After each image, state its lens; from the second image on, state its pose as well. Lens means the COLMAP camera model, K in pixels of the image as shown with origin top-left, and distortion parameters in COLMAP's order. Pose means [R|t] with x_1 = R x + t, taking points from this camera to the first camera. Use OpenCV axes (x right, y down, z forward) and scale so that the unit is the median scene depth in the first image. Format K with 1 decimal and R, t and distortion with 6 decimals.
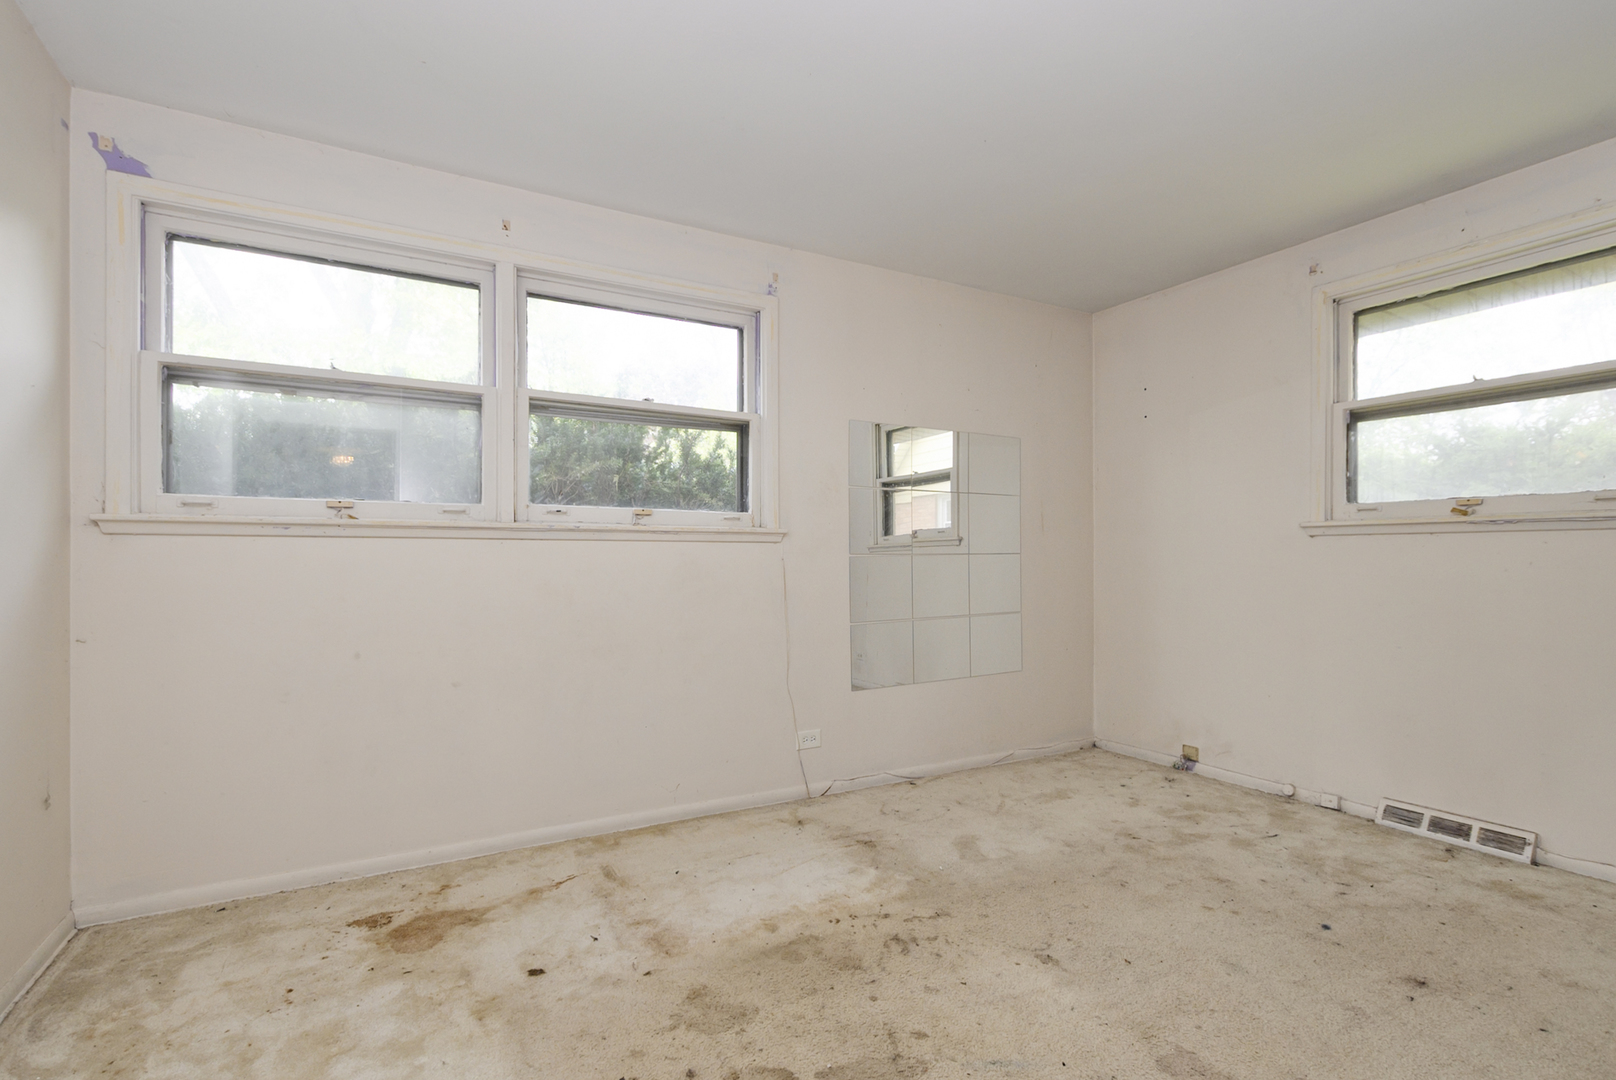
lens RADIAL K [[760.0, 0, 823.5], [0, 760.0, 547.9], [0, 0, 1]] dist [-0.000984, -0.001627]
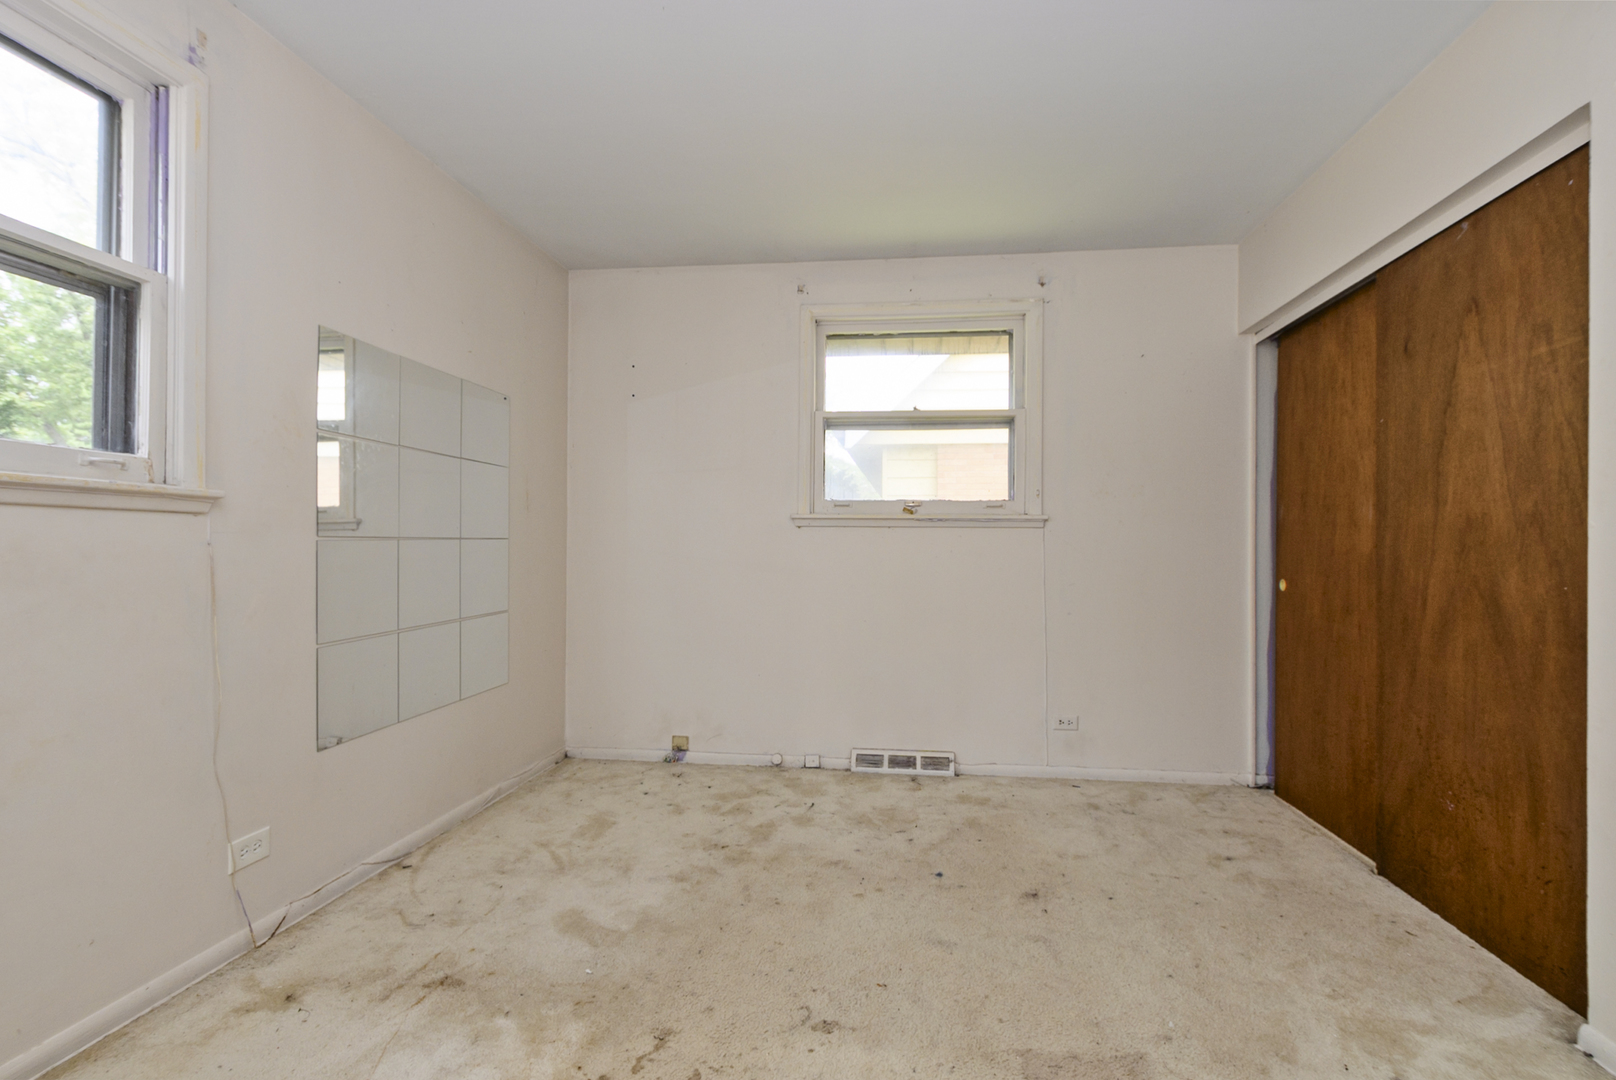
lens RADIAL K [[760.0, 0, 797.7], [0, 760.0, 535.9], [0, 0, 1]] dist [-0.000984, -0.001627]
pose [[0.605137, 0.016613, 0.795948, -0.255371], [-0.019682, 0.999789, -0.005904, 0.004613], [-0.795878, -0.012093, 0.605336, 0.335904]]
